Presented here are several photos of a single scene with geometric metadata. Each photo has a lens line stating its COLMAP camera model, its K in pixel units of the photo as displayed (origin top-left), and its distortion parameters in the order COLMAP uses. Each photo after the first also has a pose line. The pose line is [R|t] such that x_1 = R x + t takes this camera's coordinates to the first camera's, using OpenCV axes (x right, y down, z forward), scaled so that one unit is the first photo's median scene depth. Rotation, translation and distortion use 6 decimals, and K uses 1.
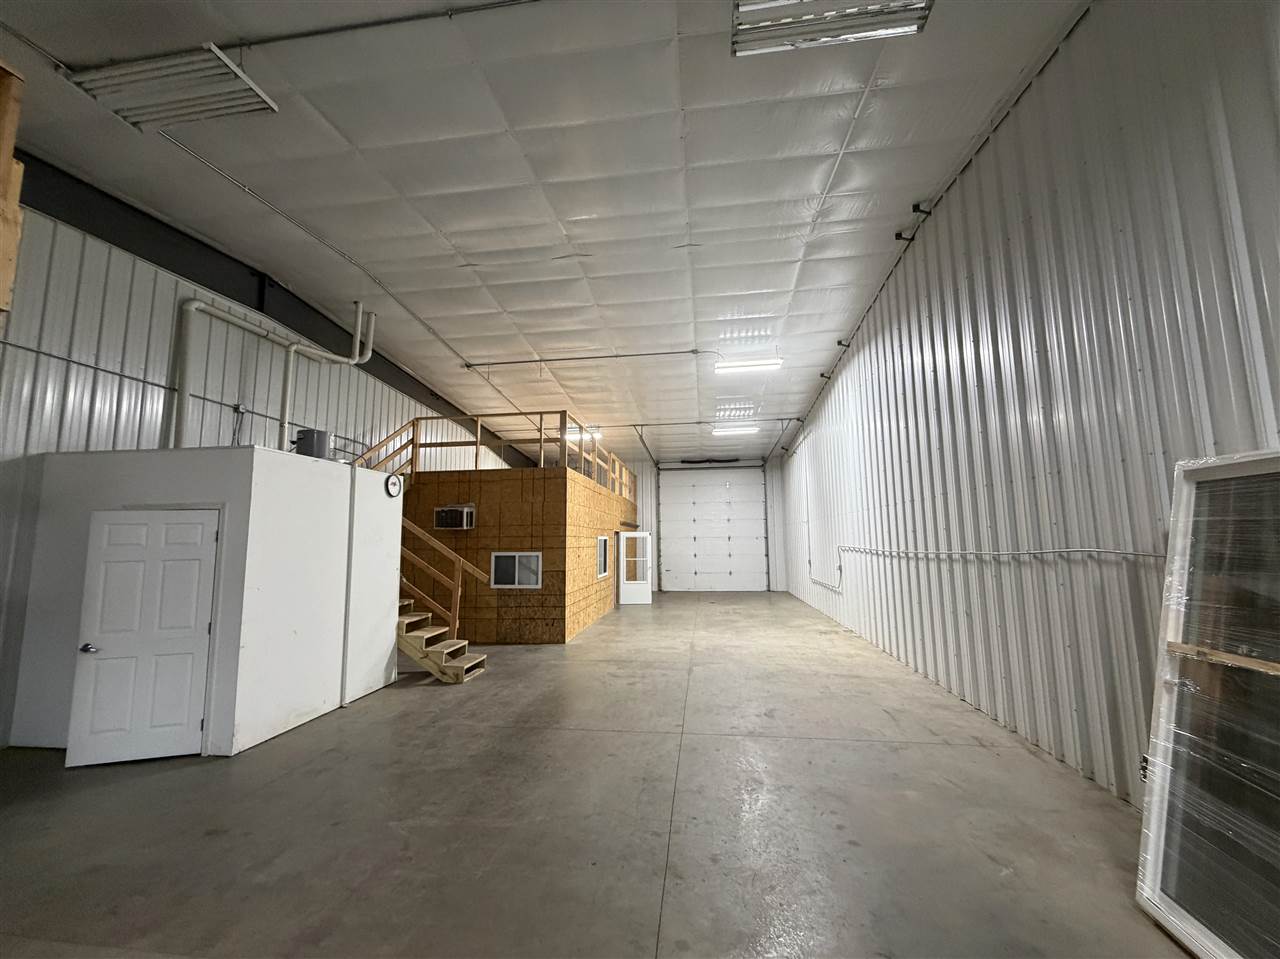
lens RADIAL K [[508.6, 0, 640.0], [0, 508.6, 479.5], [0, 0, 1]] dist [-0.000725, 0.000291]
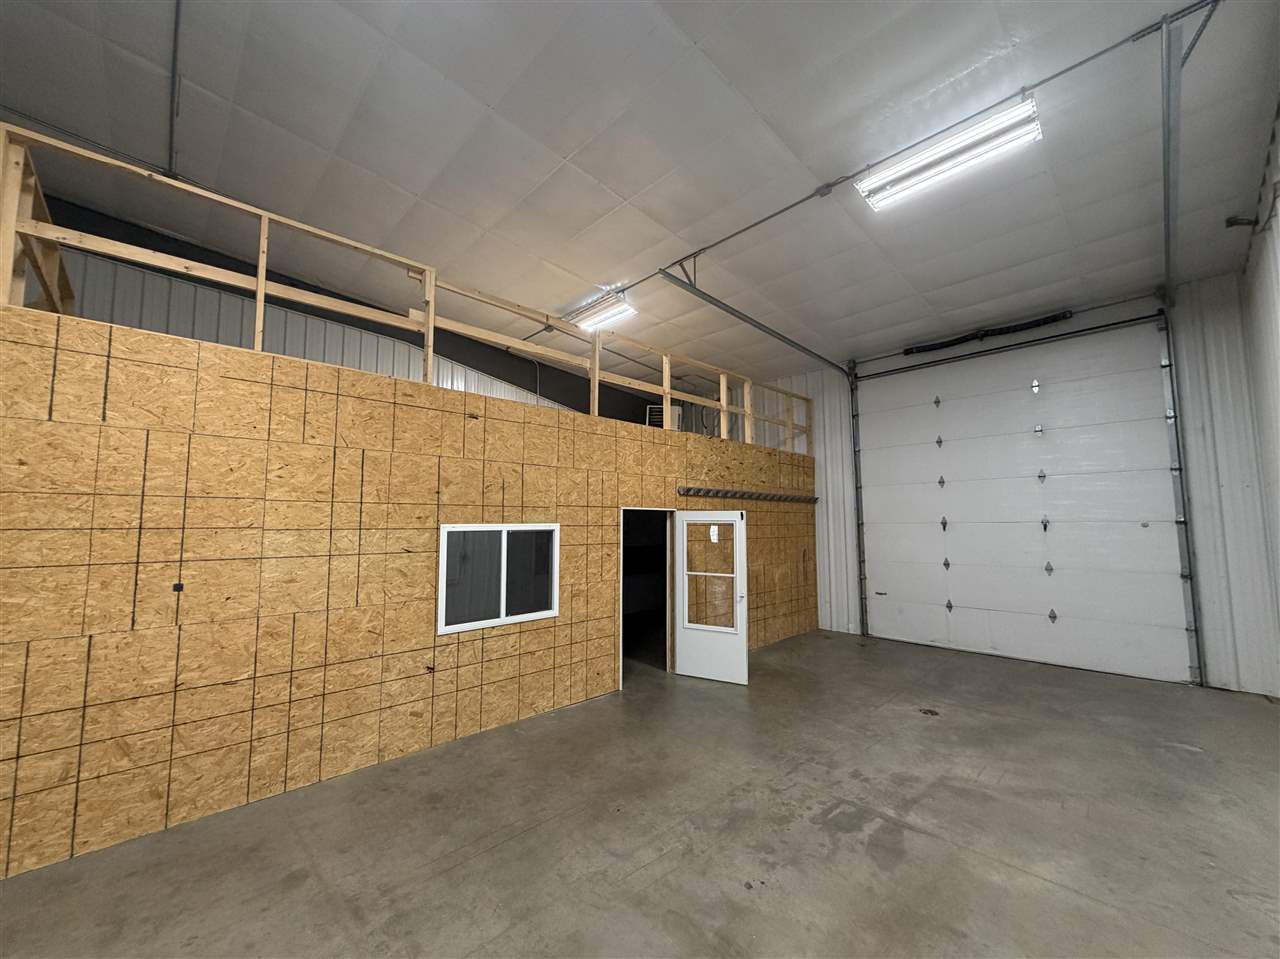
lens RADIAL K [[508.6, 0, 640.0], [0, 508.6, 479.5], [0, 0, 1]] dist [-0.000725, 0.000291]
pose [[0.783108, -0.046614, -0.620136, 0.174640], [0.072821, 0.997200, 0.017002, 0.052962], [0.617607, -0.058473, 0.784310, 0.511519]]
